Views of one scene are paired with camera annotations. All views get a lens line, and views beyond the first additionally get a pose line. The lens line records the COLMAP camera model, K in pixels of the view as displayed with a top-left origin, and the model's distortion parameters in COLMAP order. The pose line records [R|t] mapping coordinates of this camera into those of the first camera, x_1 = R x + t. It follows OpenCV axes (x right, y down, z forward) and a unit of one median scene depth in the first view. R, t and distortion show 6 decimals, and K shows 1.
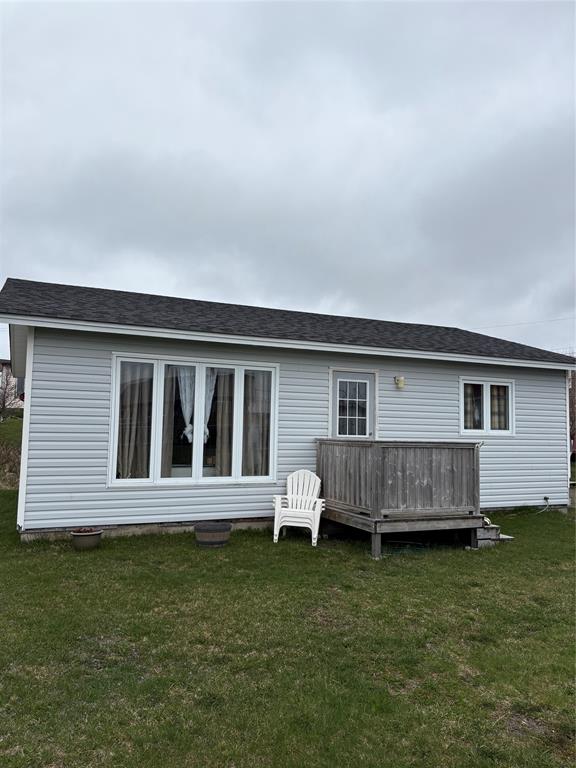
lens RADIAL K [[579.5, 0, 286.3], [0, 579.5, 385.9], [0, 0, 1]] dist [0.051105, -0.051858]
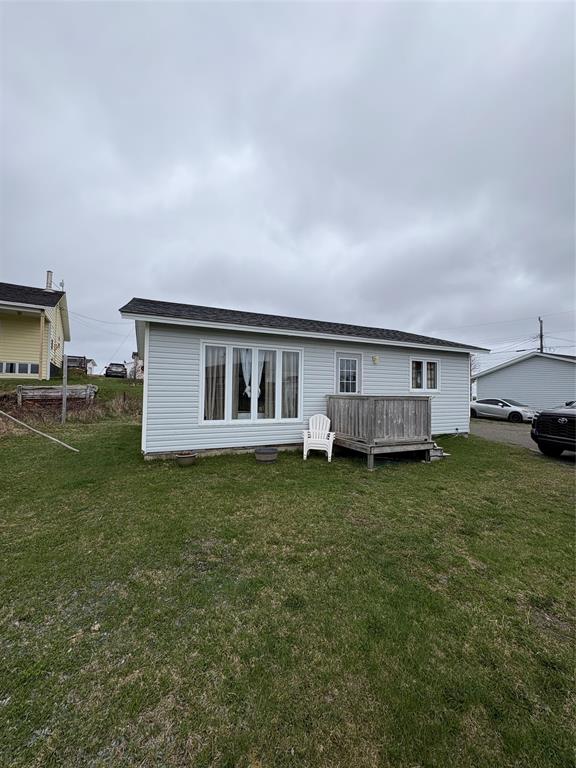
lens RADIAL K [[317.2, 0, 294.3], [0, 317.2, 381.1], [0, 0, 1]] dist [0.000397, 0.000186]
pose [[0.999914, -0.003976, 0.012492, -0.061642], [0.003396, 0.998932, 0.046085, 0.015760], [-0.012662, -0.046038, 0.998859, 0.155692]]
